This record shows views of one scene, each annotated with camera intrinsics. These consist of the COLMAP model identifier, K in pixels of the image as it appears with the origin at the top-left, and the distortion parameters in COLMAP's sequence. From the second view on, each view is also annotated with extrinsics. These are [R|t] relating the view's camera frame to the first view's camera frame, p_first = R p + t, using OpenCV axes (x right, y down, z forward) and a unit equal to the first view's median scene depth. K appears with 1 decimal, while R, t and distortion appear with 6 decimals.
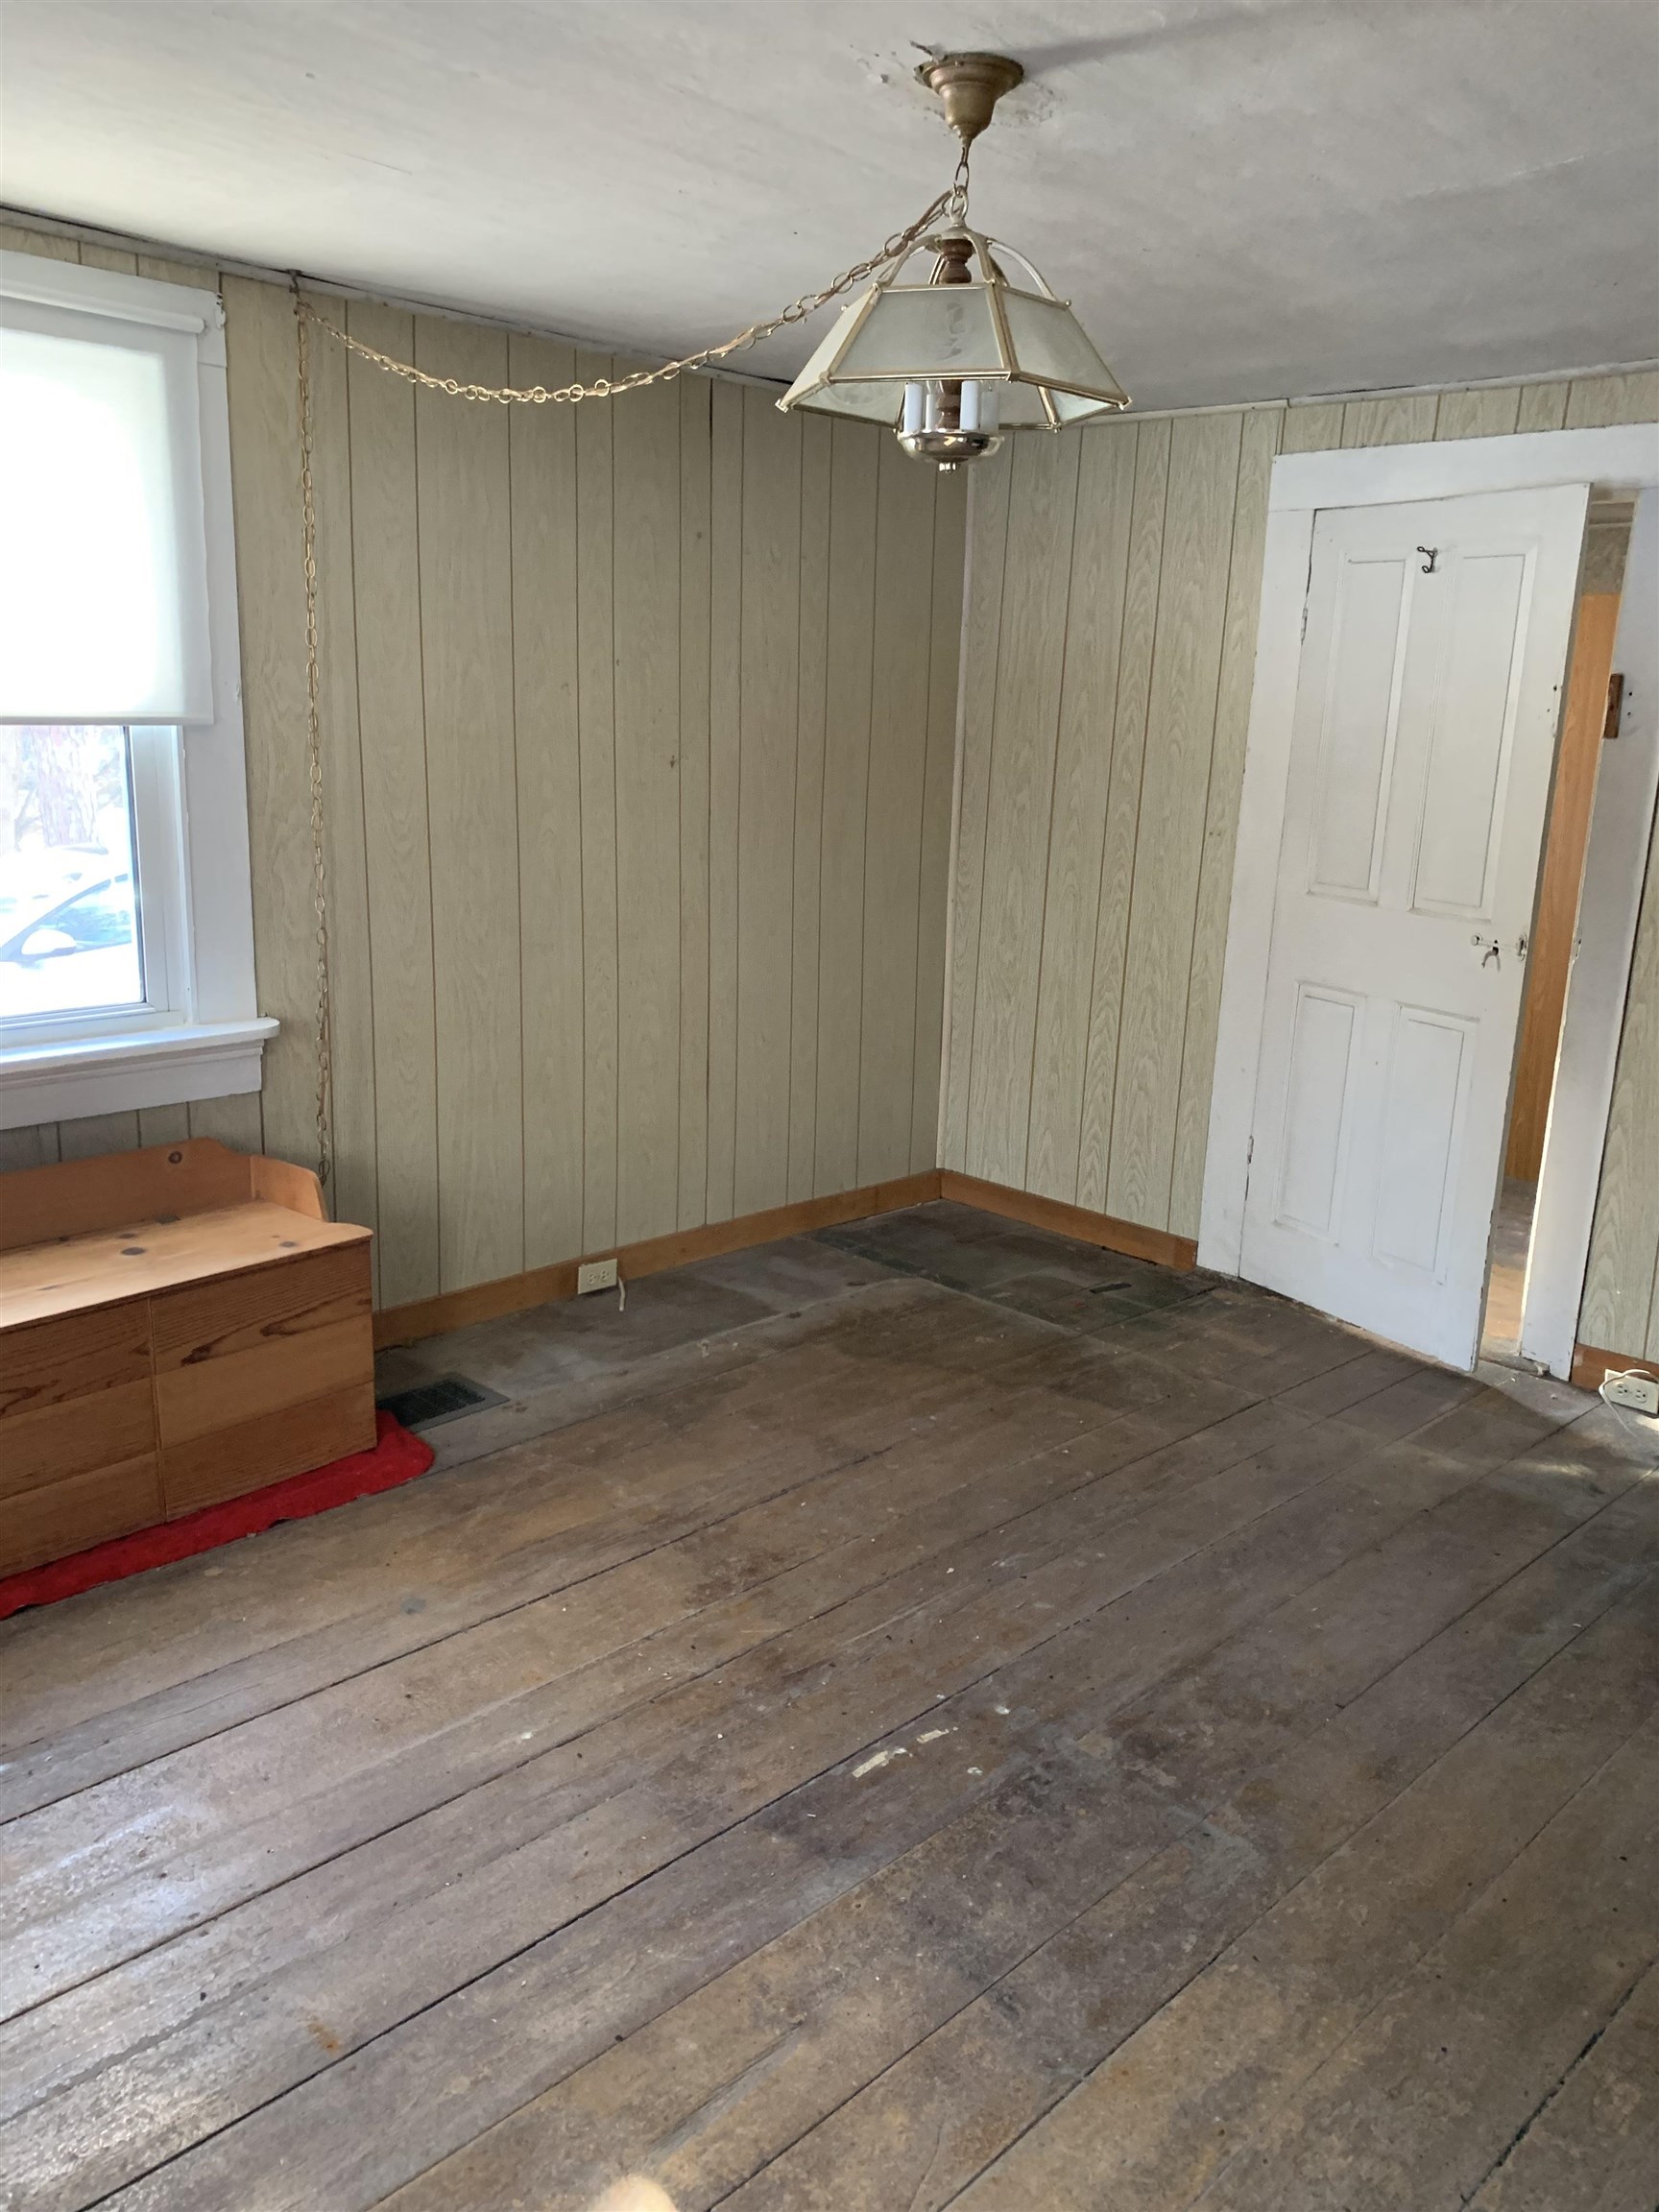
lens RADIAL K [[1696.4, 0, 851.5], [0, 1696.4, 1086.2], [0, 0, 1]] dist [0.048784, -0.059214]
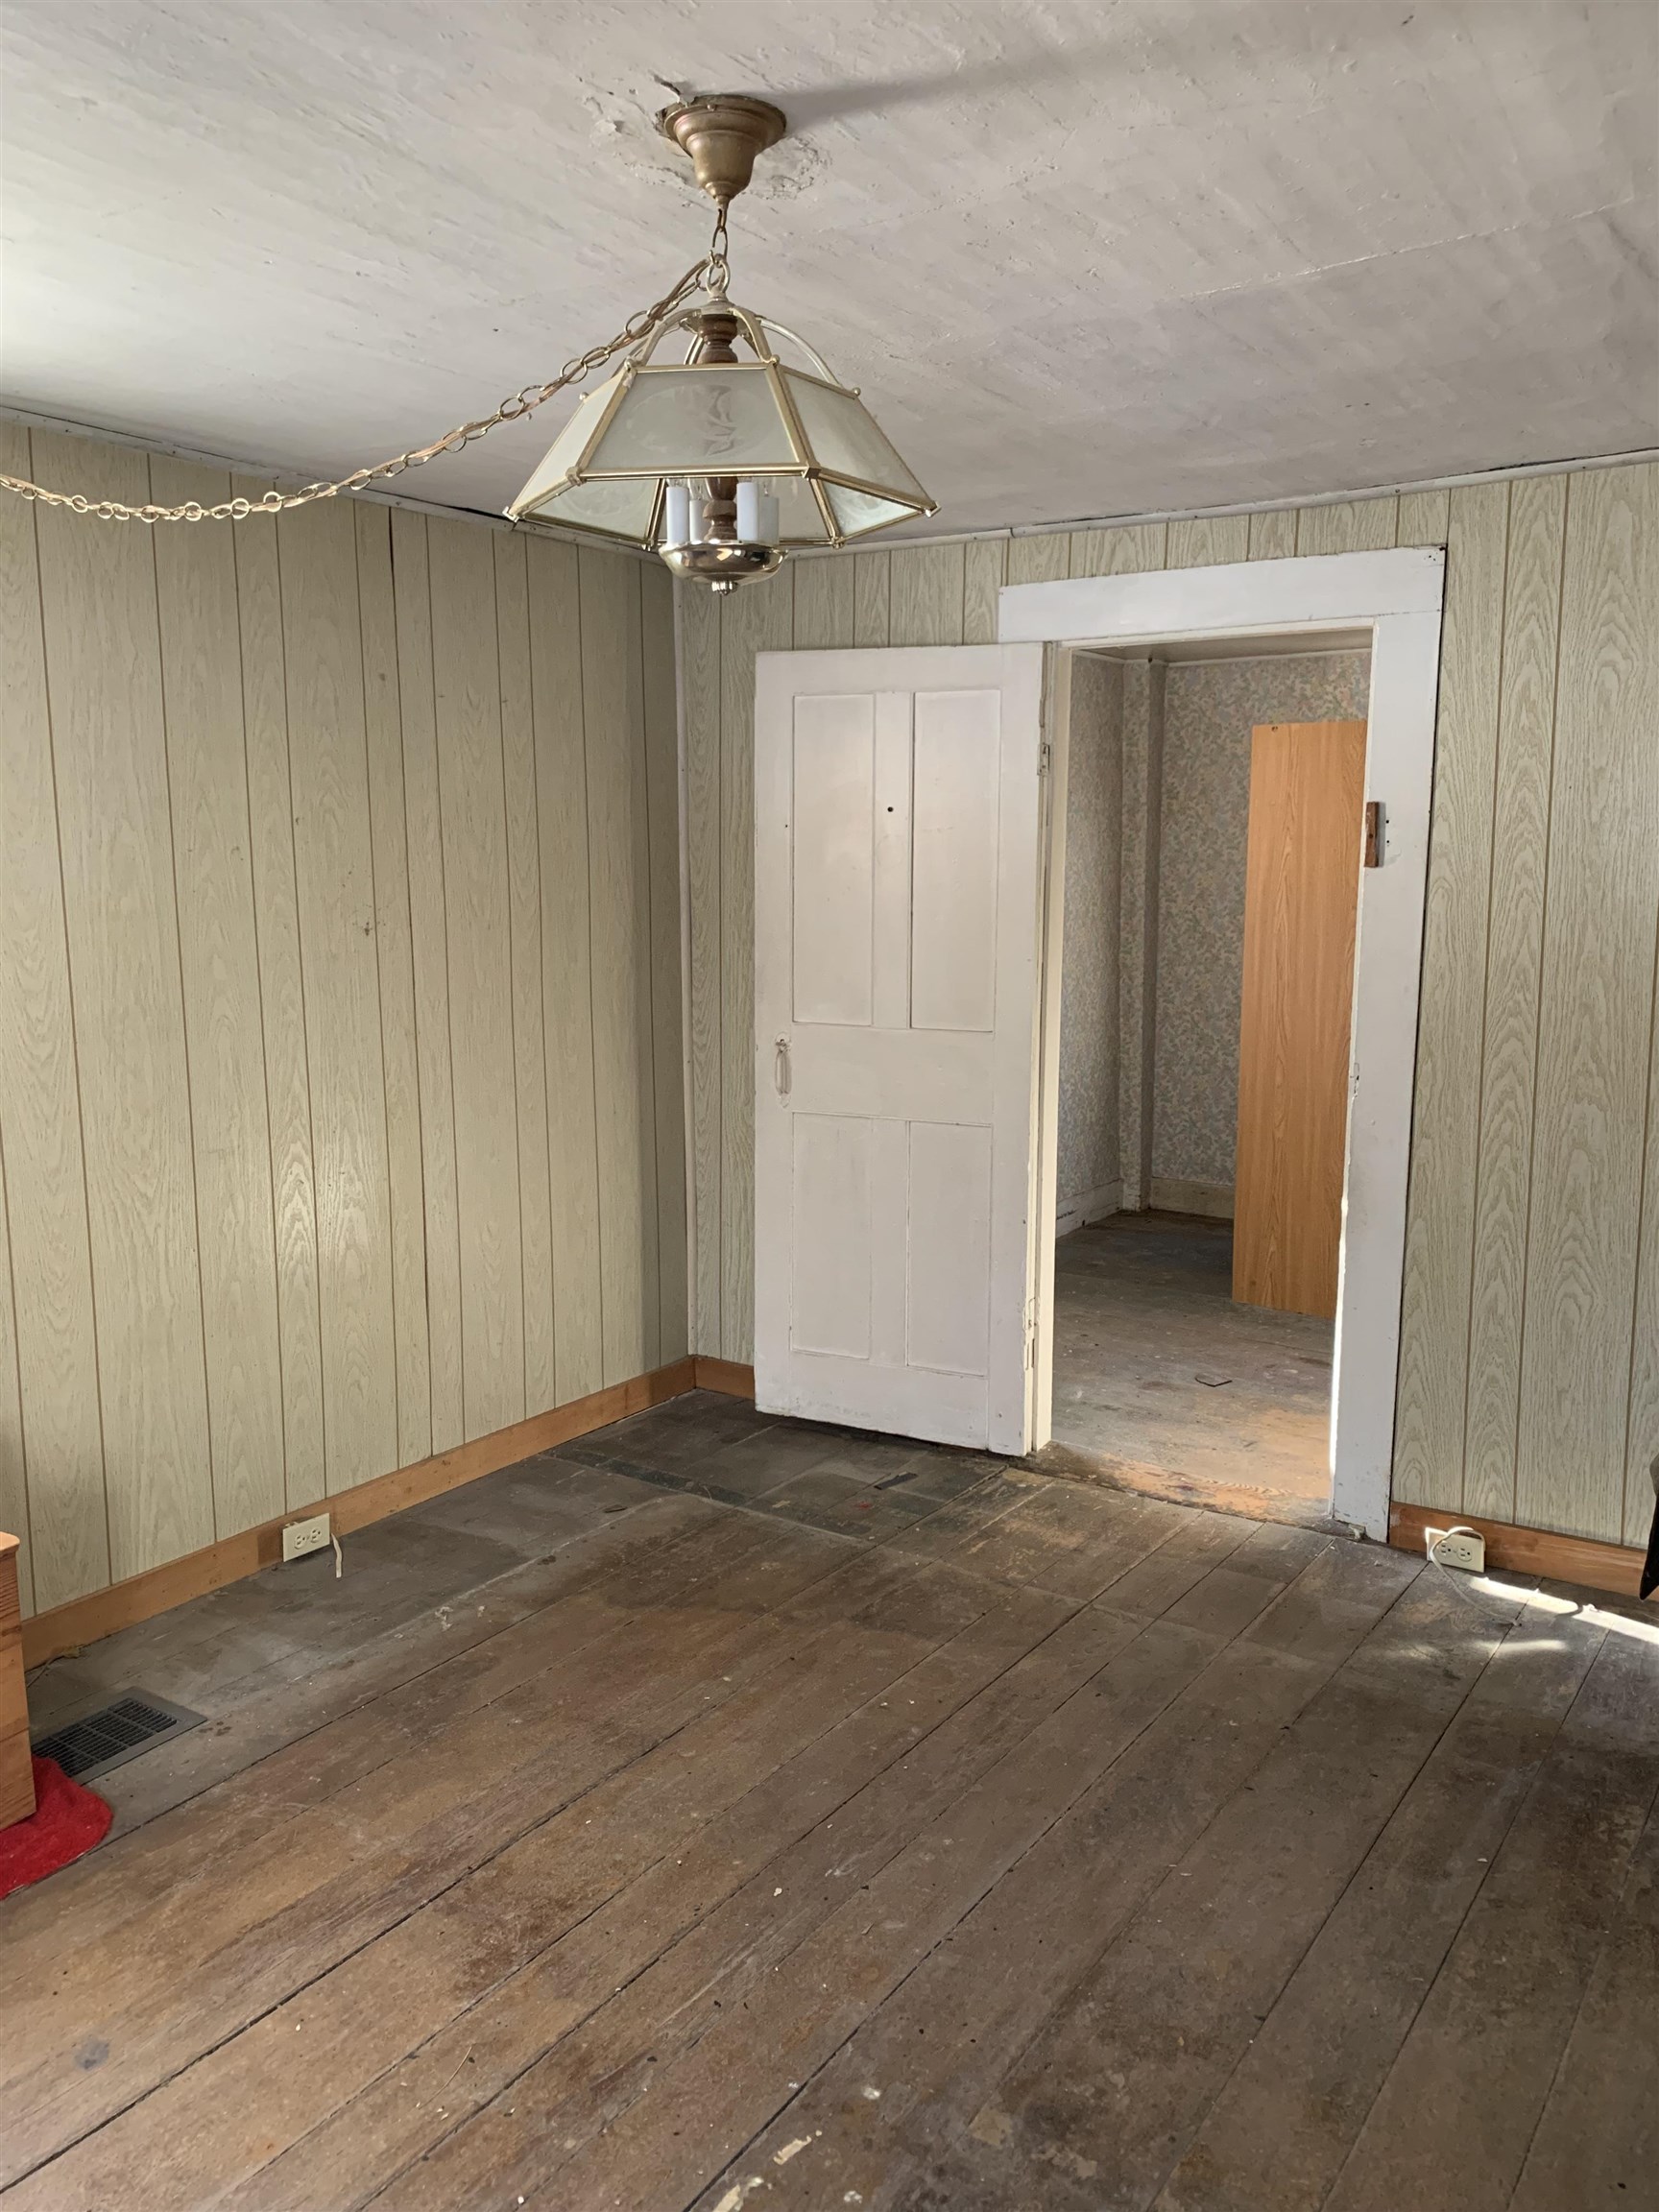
lens RADIAL K [[1696.4, 0, 836.6], [0, 1696.4, 1091.5], [0, 0, 1]] dist [0.048784, -0.059214]
pose [[0.983461, -0.059855, 0.170941, -0.027546], [0.072451, 0.995023, -0.068416, -0.037069], [-0.165996, 0.079669, 0.982903, 0.125391]]
